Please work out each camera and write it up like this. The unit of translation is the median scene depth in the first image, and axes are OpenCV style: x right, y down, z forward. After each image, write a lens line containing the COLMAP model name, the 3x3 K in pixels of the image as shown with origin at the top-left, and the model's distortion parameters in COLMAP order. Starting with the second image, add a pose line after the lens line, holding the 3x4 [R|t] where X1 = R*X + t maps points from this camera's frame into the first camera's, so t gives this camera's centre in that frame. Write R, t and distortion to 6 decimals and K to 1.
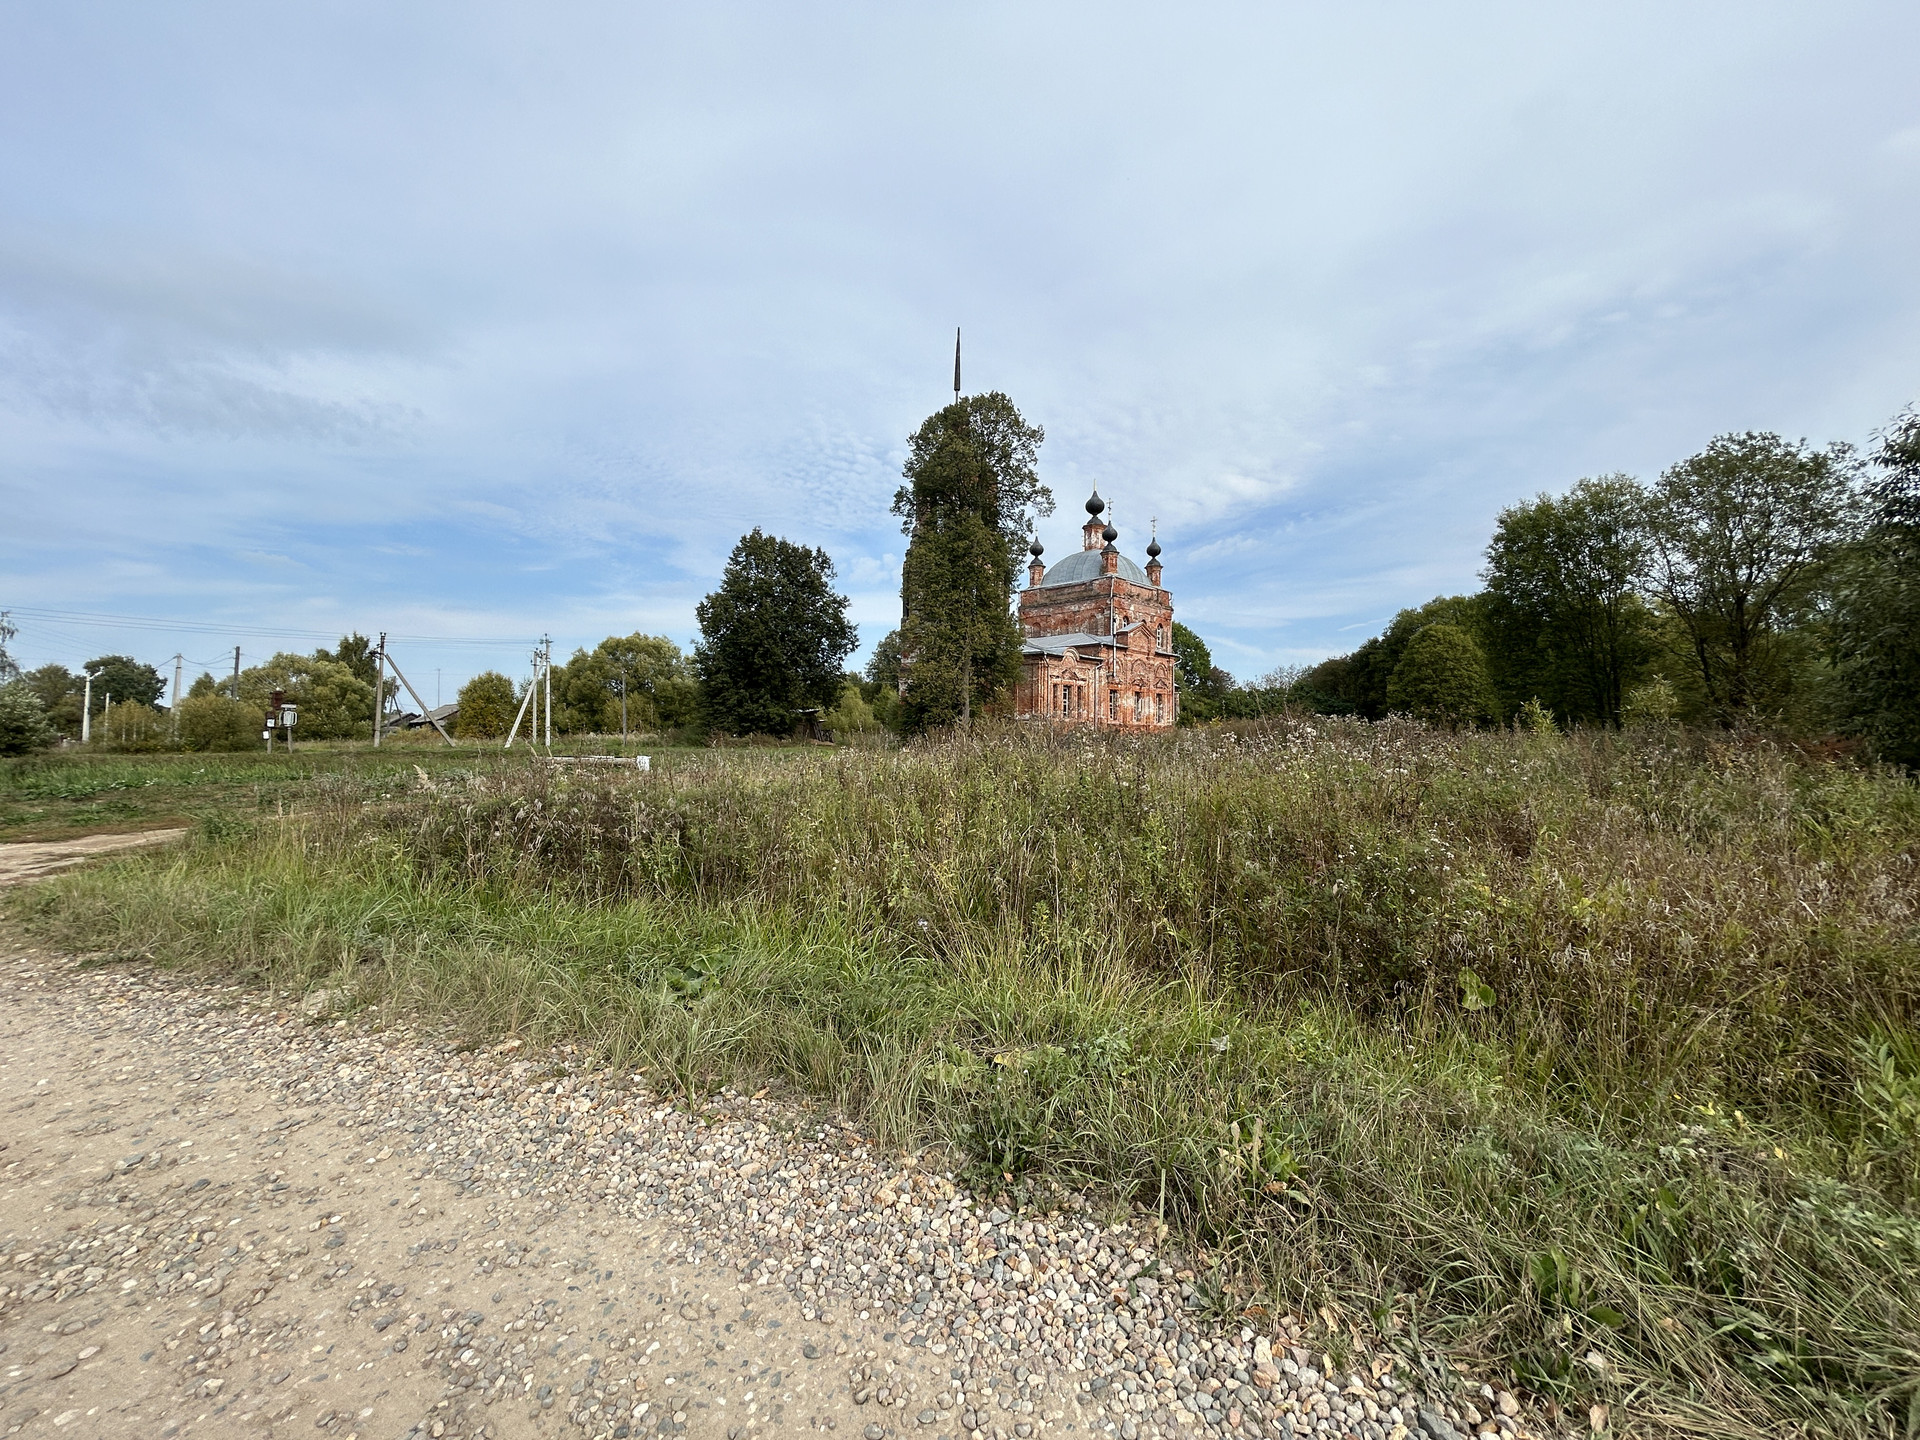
lens RADIAL K [[778.7, 0, 950.4], [0, 778.7, 703.8], [0, 0, 1]] dist [-0.001225, -0.001259]
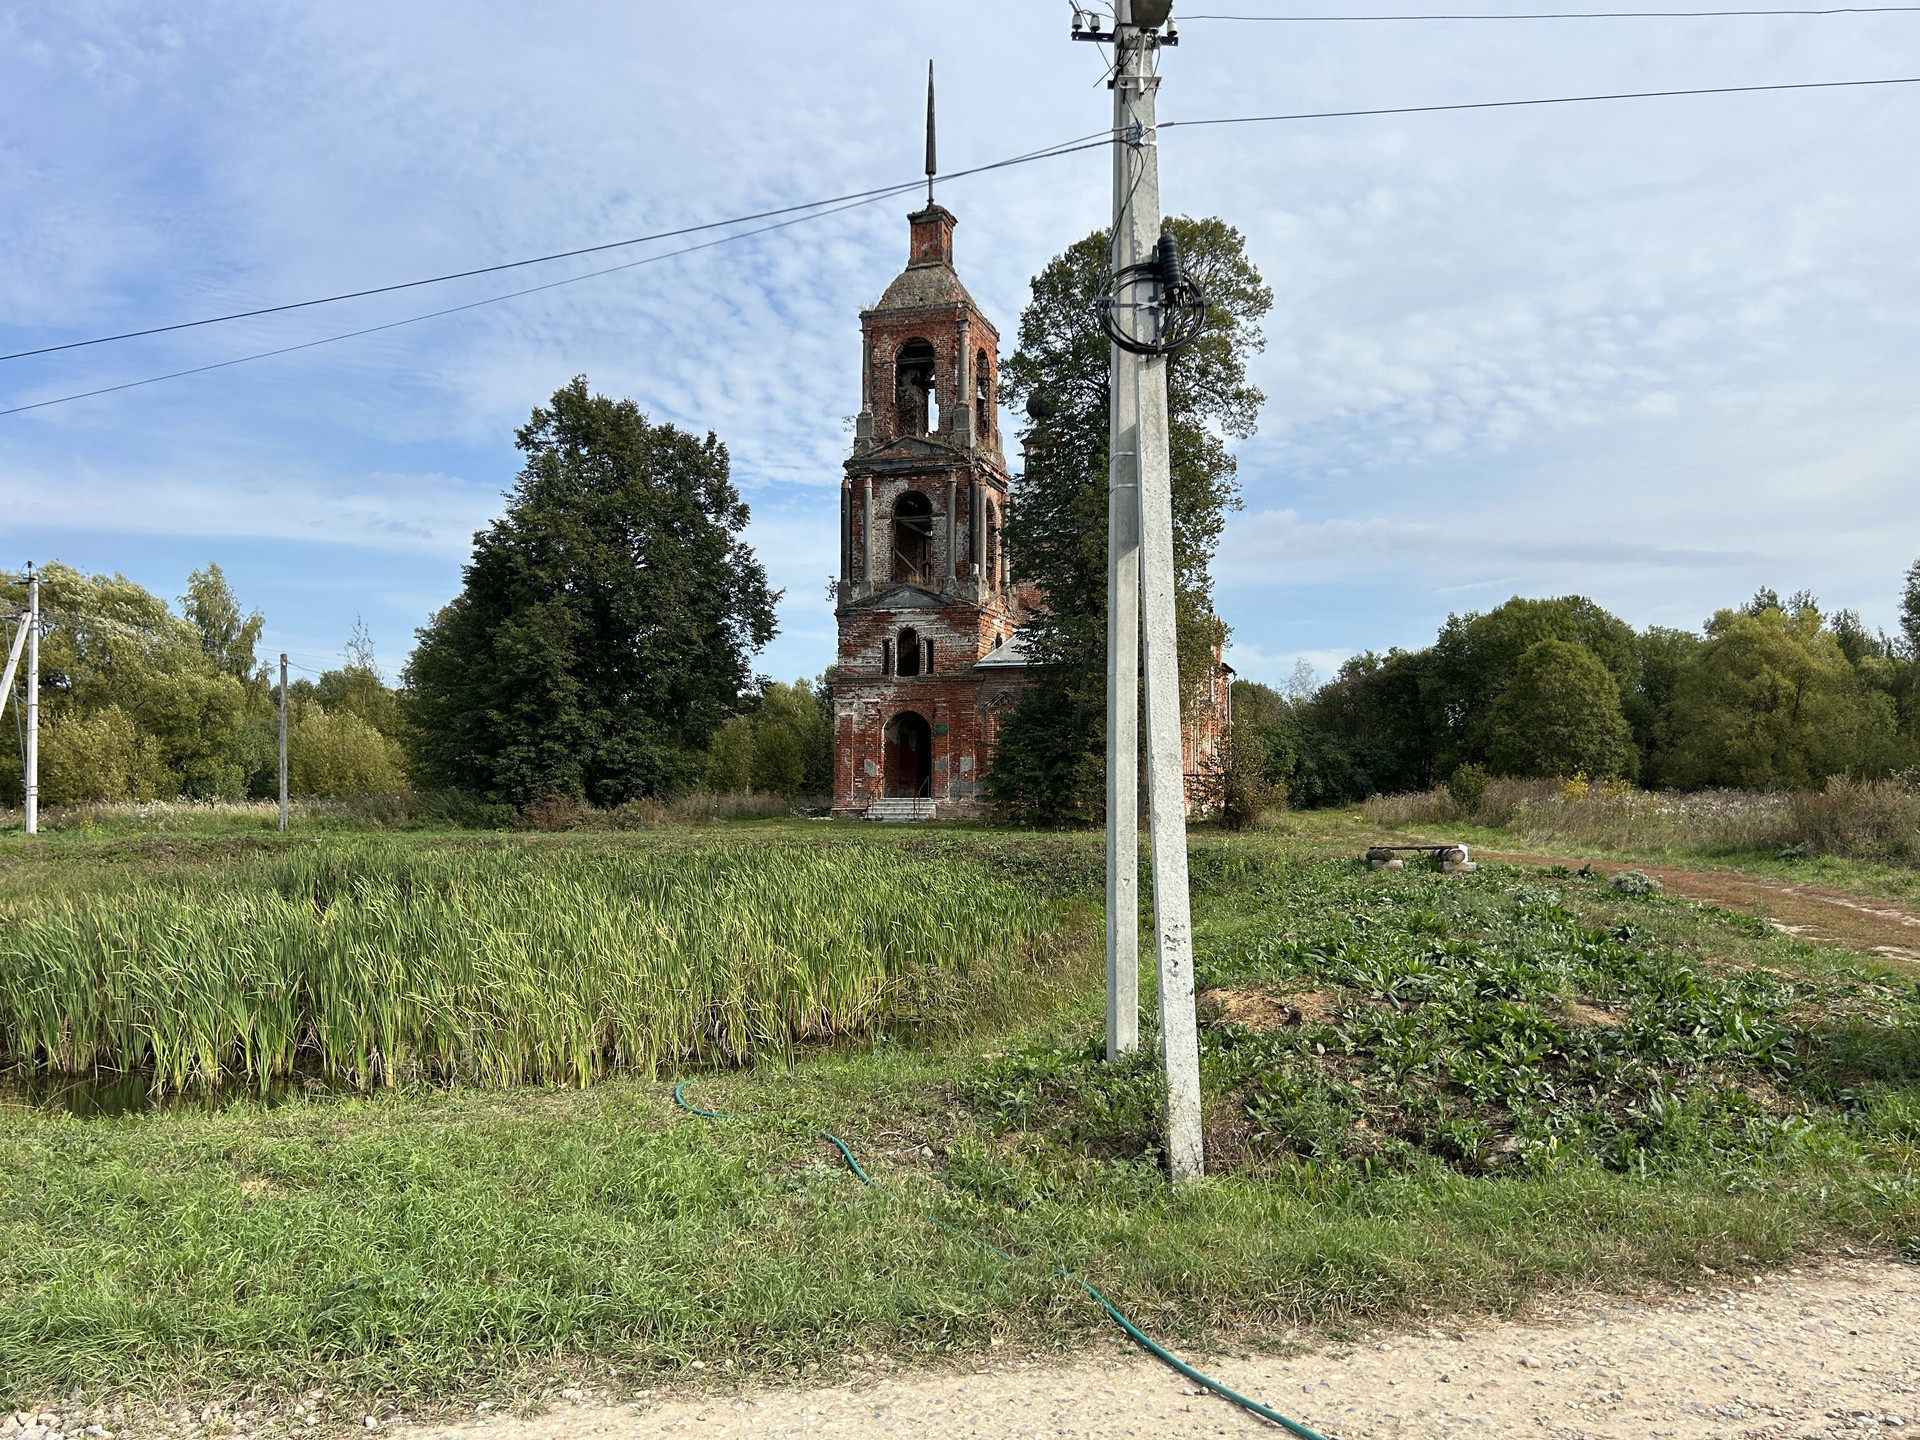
lens RADIAL K [[1448.6, 0, 983.3], [0, 1448.6, 718.9], [0, 0, 1]] dist [0.054636, -0.053407]
pose [[0.888795, 0.022295, 0.457763, -0.442907], [-0.015723, 0.999711, -0.018163, -0.000099], [-0.458035, 0.008946, 0.888889, 0.075204]]
